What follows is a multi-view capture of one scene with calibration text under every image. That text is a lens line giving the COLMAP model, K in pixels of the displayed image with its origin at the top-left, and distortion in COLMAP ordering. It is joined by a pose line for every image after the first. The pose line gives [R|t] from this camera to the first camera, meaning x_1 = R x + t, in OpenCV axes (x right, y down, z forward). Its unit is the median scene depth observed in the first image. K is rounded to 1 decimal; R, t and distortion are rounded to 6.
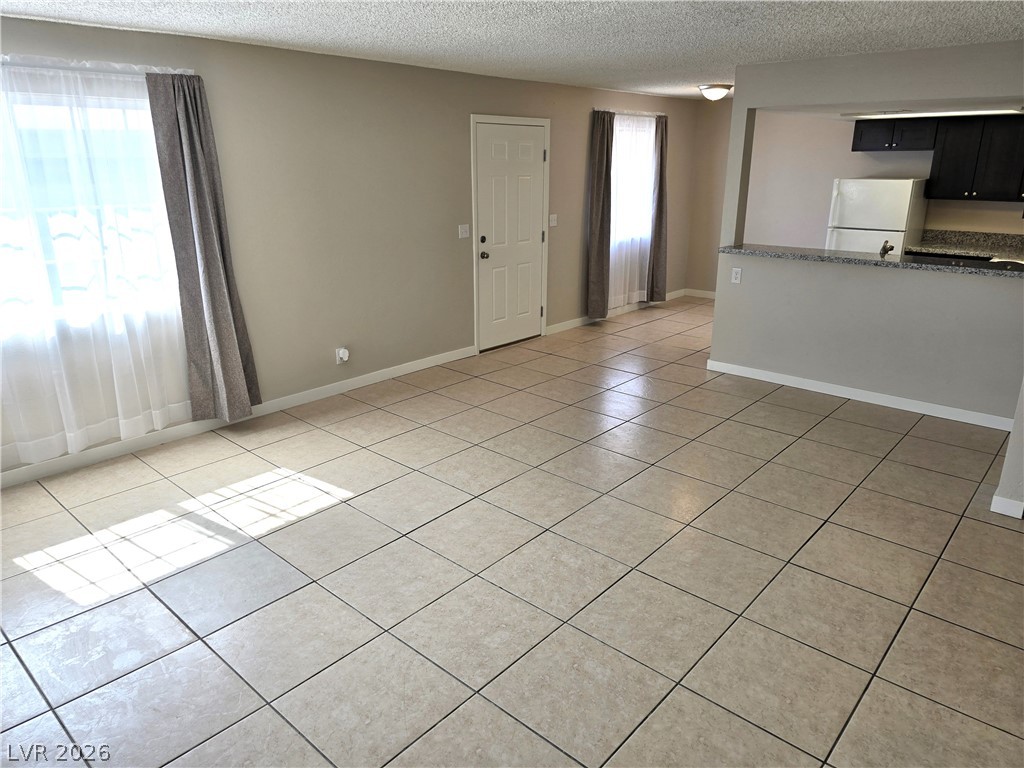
lens RADIAL K [[686.4, 0, 506.9], [0, 686.4, 375.2], [0, 0, 1]] dist [0.066764, -0.064219]
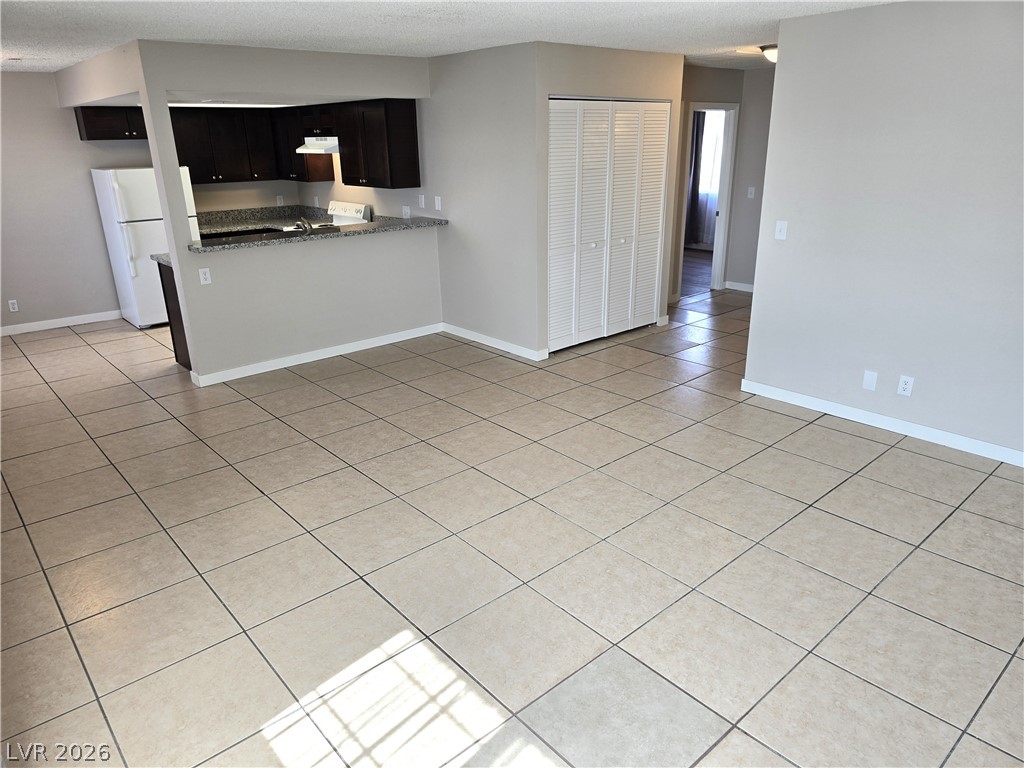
lens RADIAL K [[691.9, 0, 516.8], [0, 691.9, 379.0], [0, 0, 1]] dist [0.071191, -0.063003]
pose [[0.112610, -0.329347, 0.937470, -0.748043], [0.315072, 0.906619, 0.280662, -0.211330], [-0.942363, 0.263765, 0.205863, 0.641047]]
